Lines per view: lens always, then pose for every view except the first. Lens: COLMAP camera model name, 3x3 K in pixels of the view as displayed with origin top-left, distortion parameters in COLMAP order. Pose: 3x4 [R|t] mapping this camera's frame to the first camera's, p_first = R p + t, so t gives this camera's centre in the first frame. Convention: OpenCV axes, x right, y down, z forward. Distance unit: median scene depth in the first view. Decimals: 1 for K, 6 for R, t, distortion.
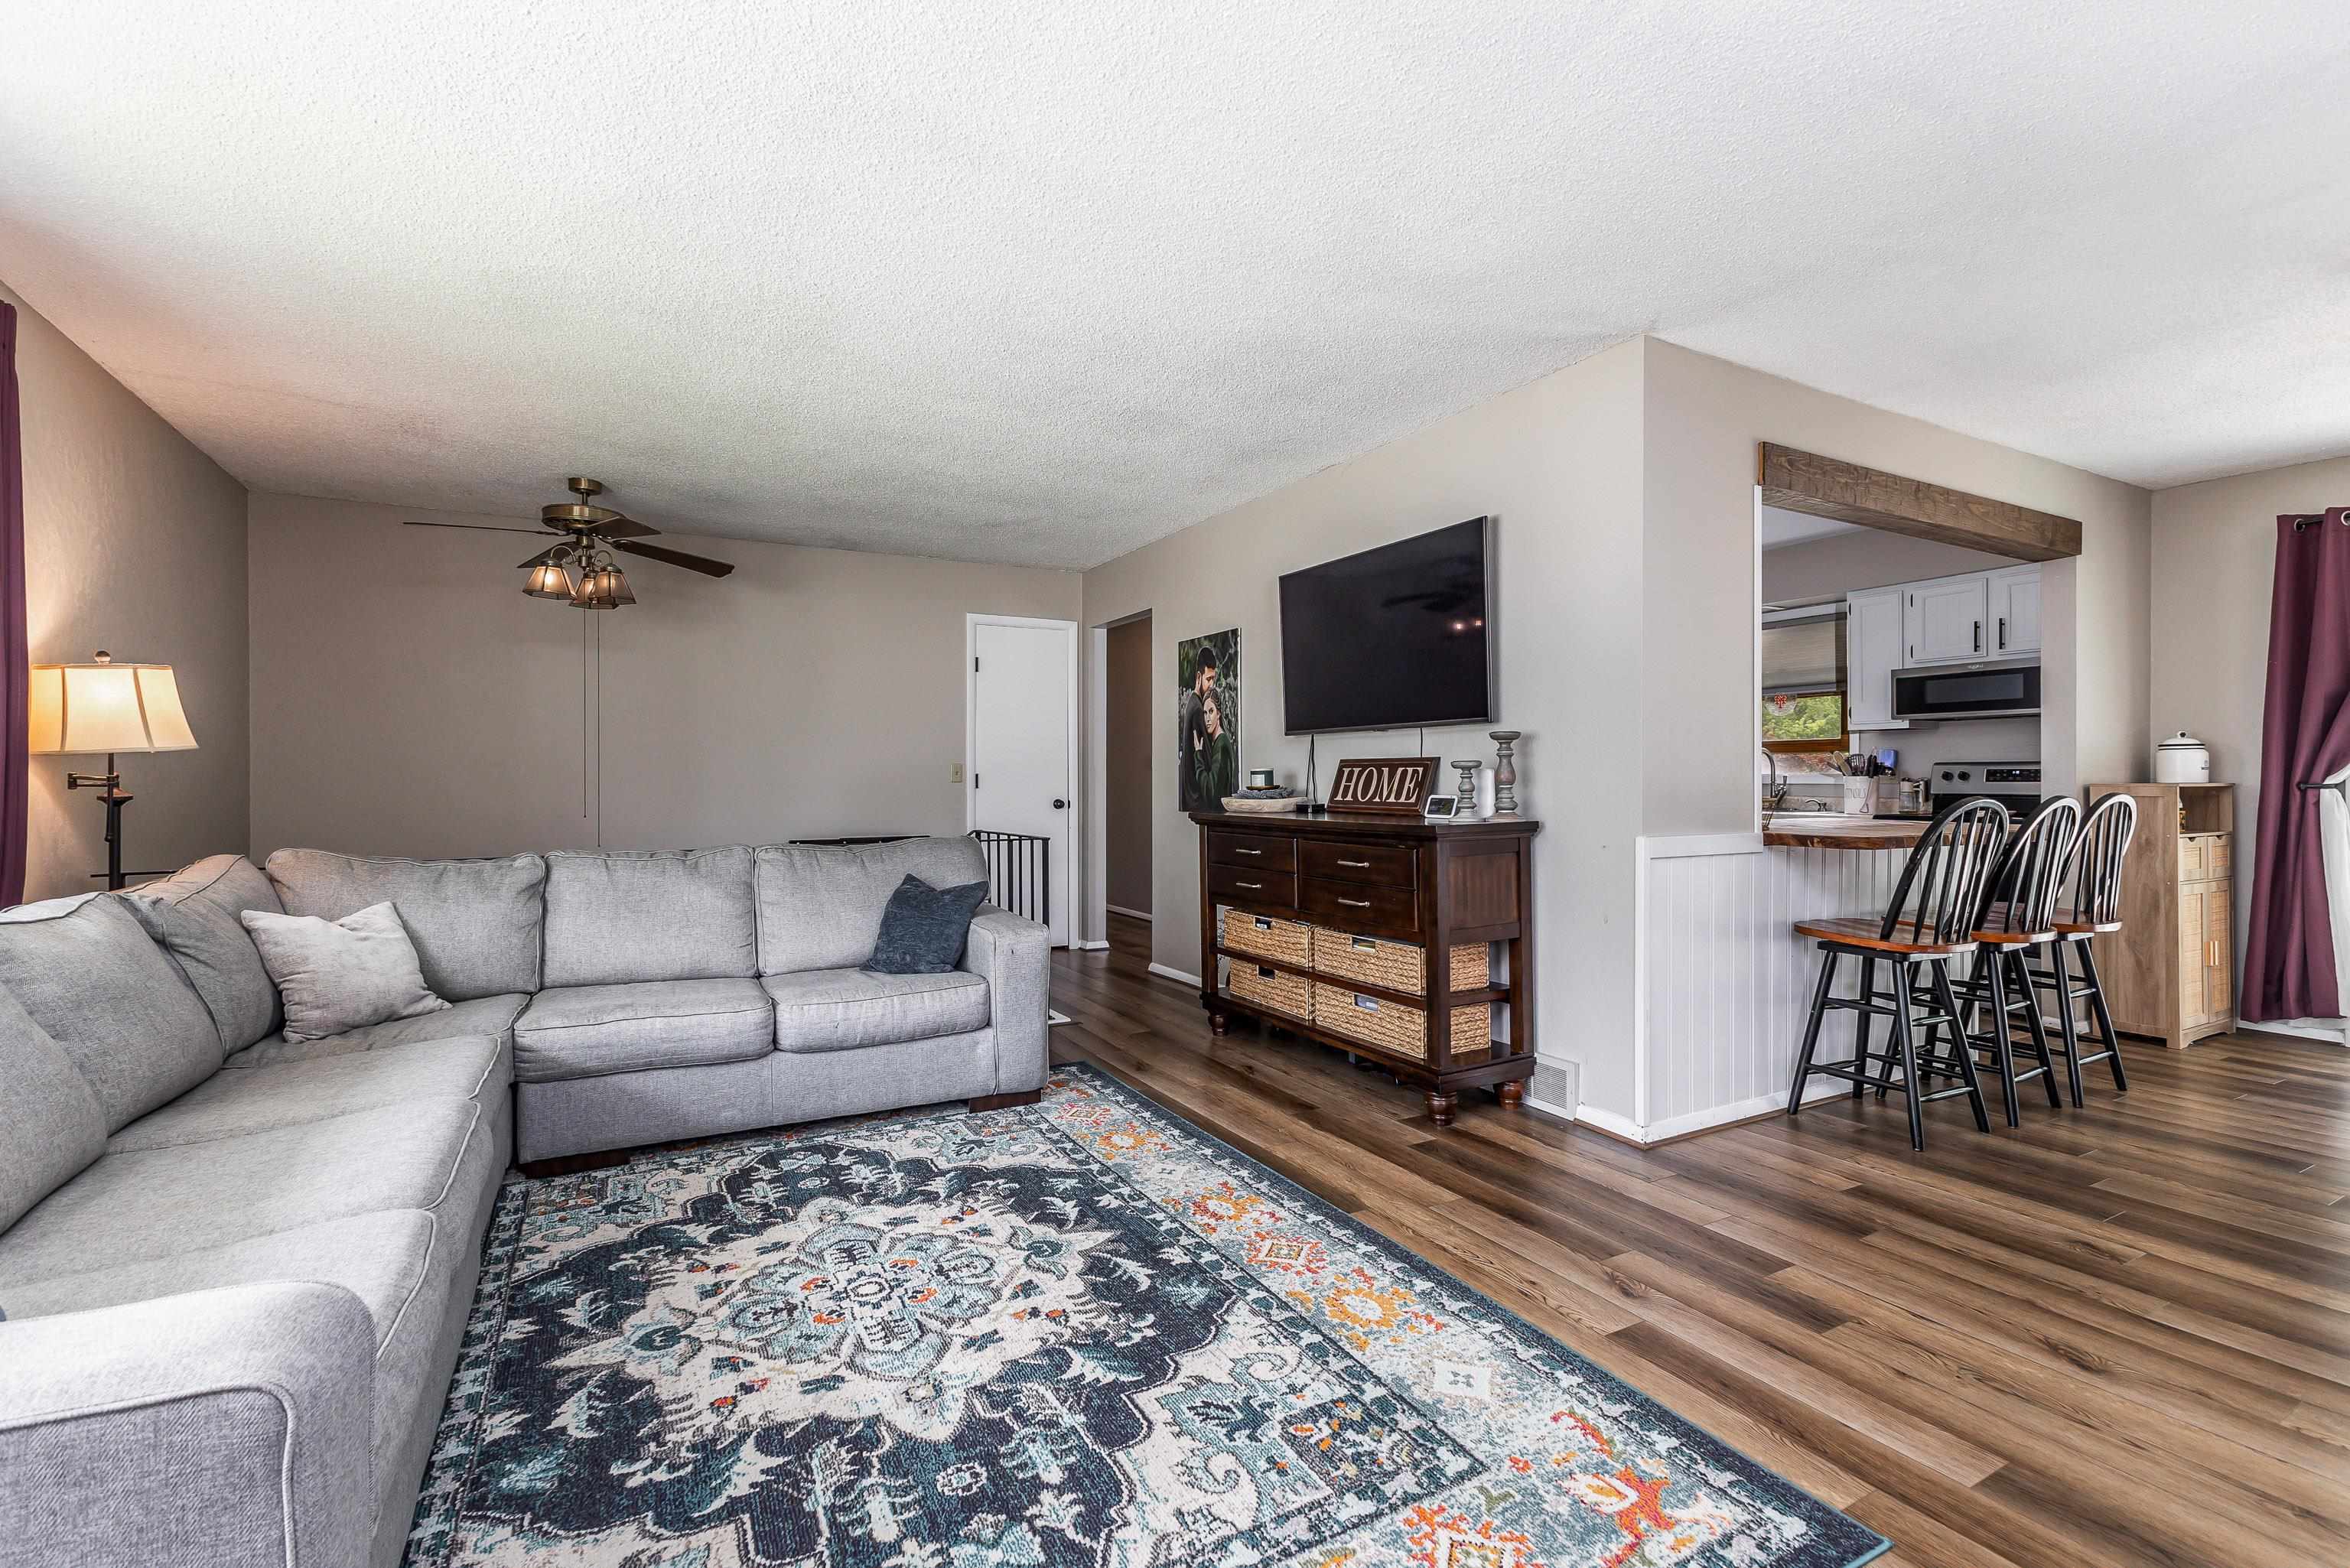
lens RADIAL K [[1046.2, 0, 1175.7], [0, 1046.2, 783.9], [0, 0, 1]] dist [0.011972, -0.003283]
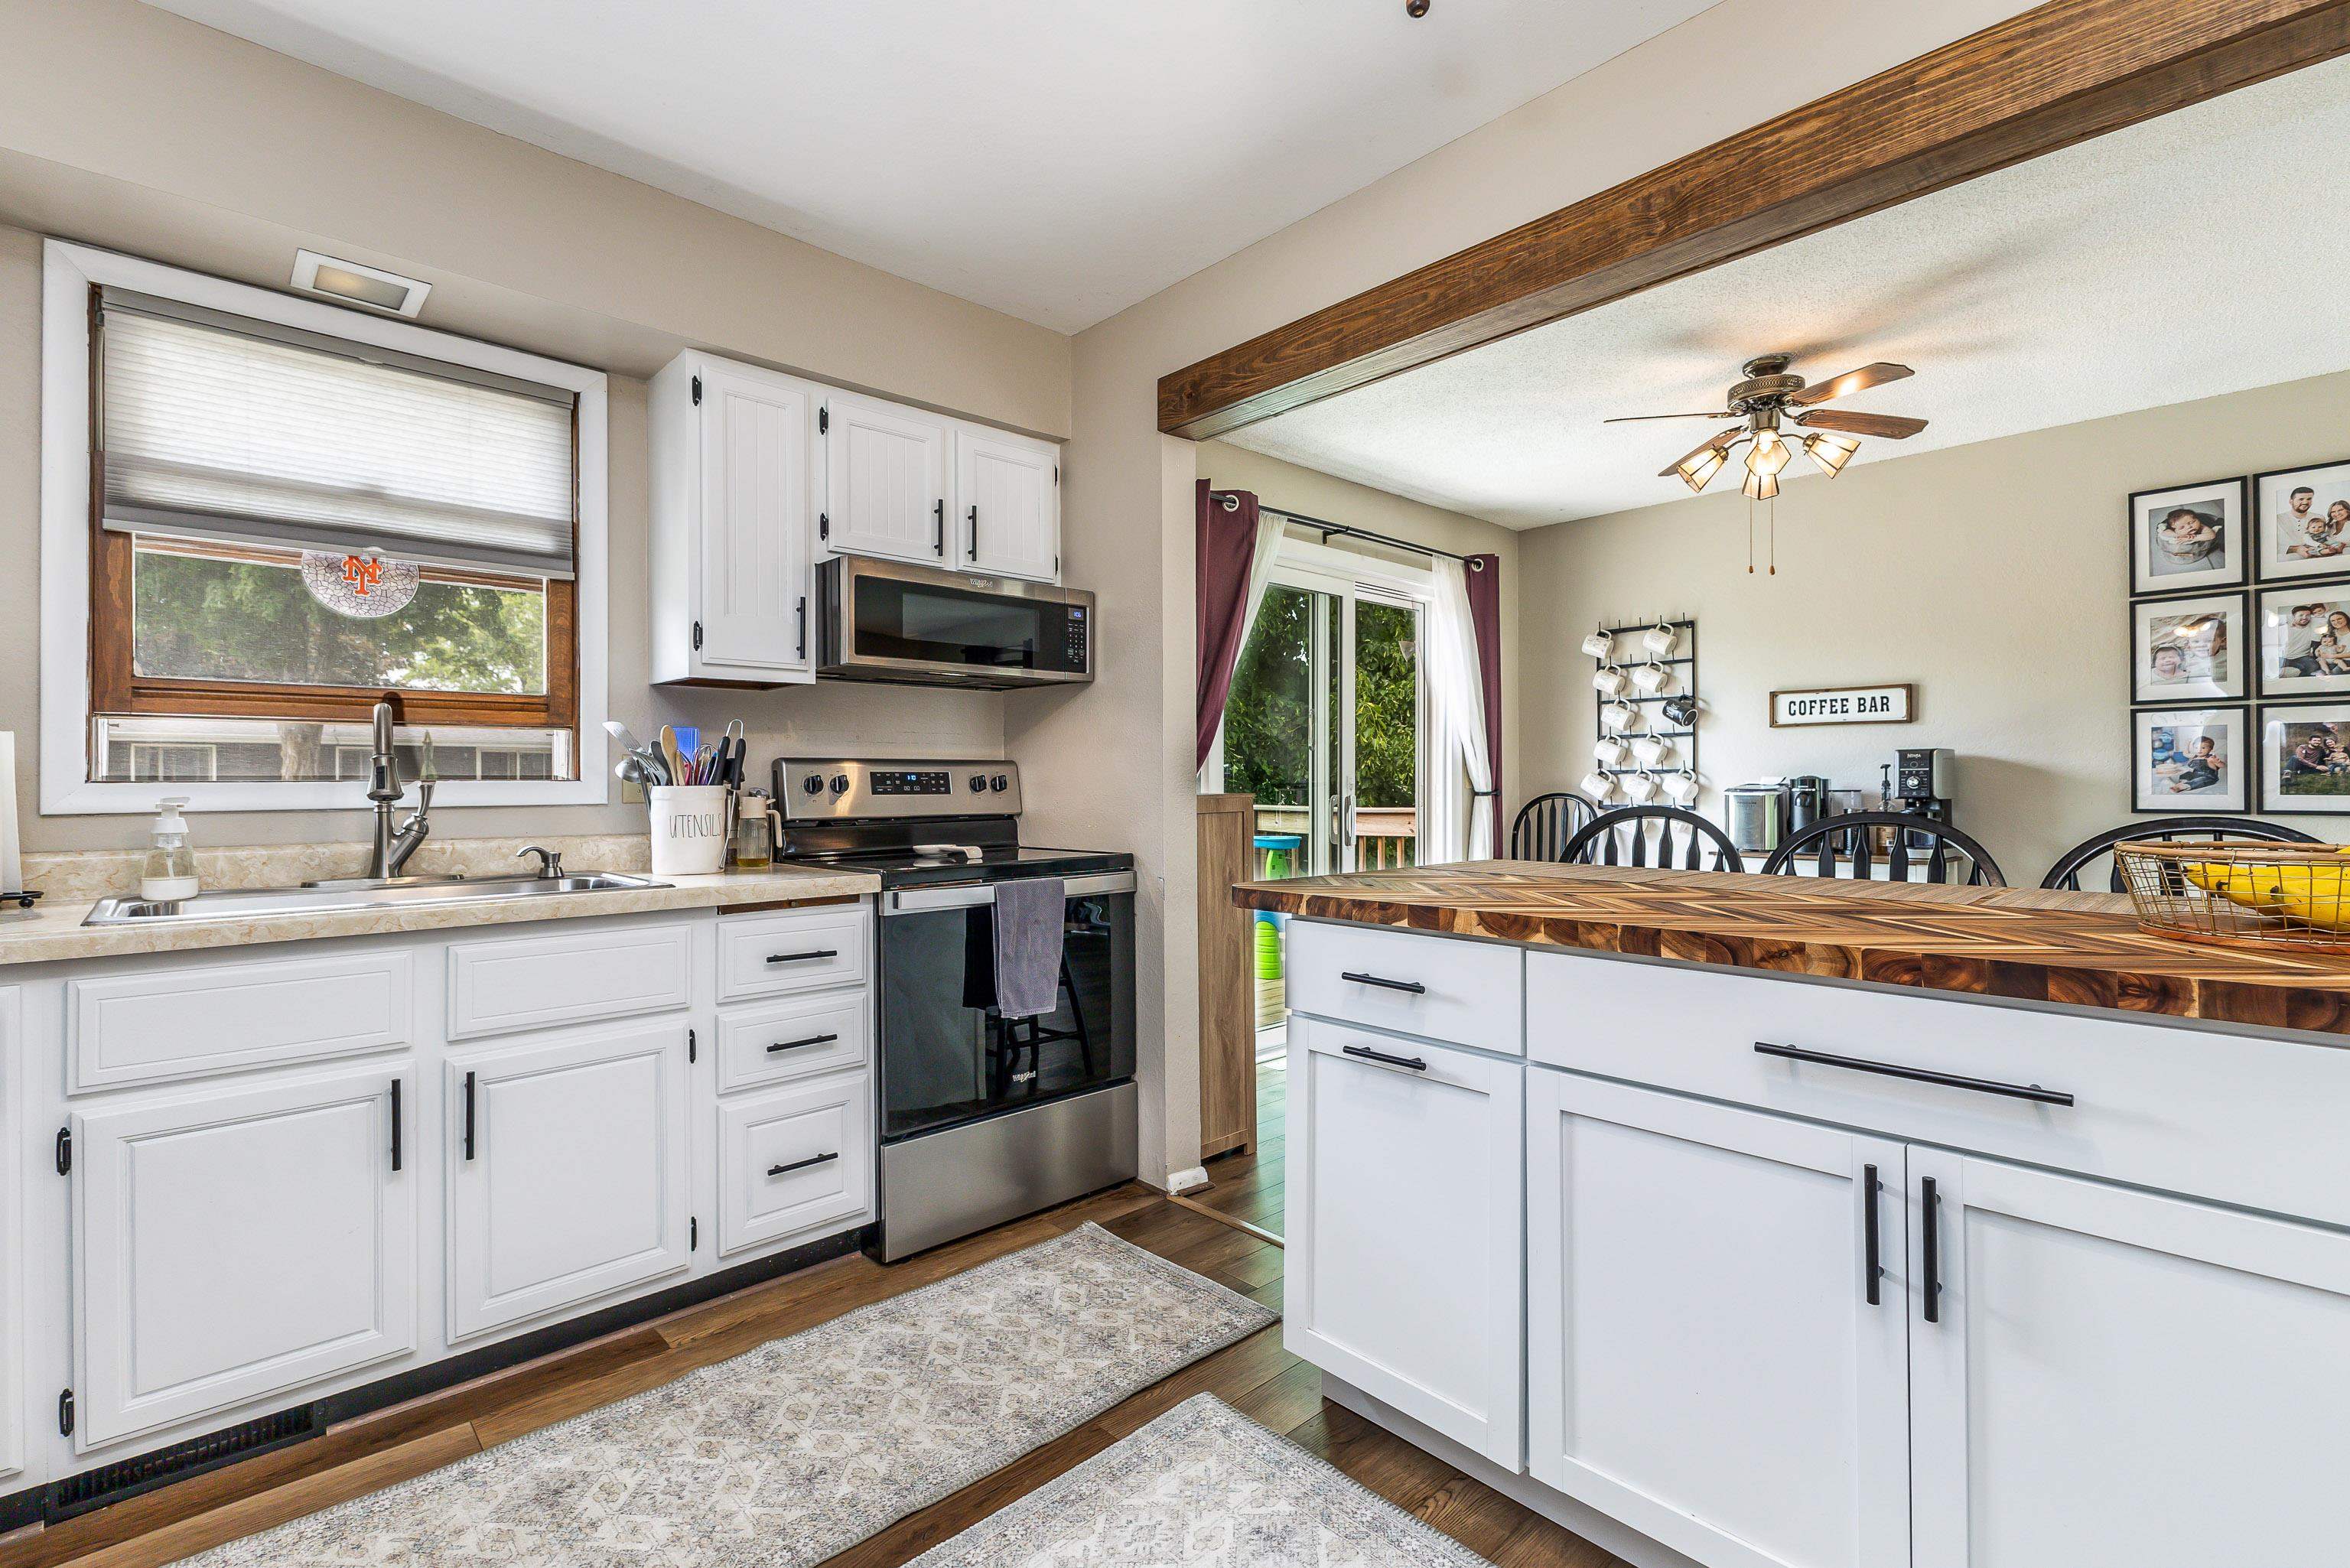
lens RADIAL K [[1046.2, 0, 1172.8], [0, 1046.2, 776.1], [0, 0, 1]] dist [0.011972, -0.003283]
pose [[-0.252334, 0.010553, 0.967583, 0.204195], [0.007283, 0.999933, -0.009007, -0.006002], [-0.967613, 0.004774, -0.252394, 1.013009]]
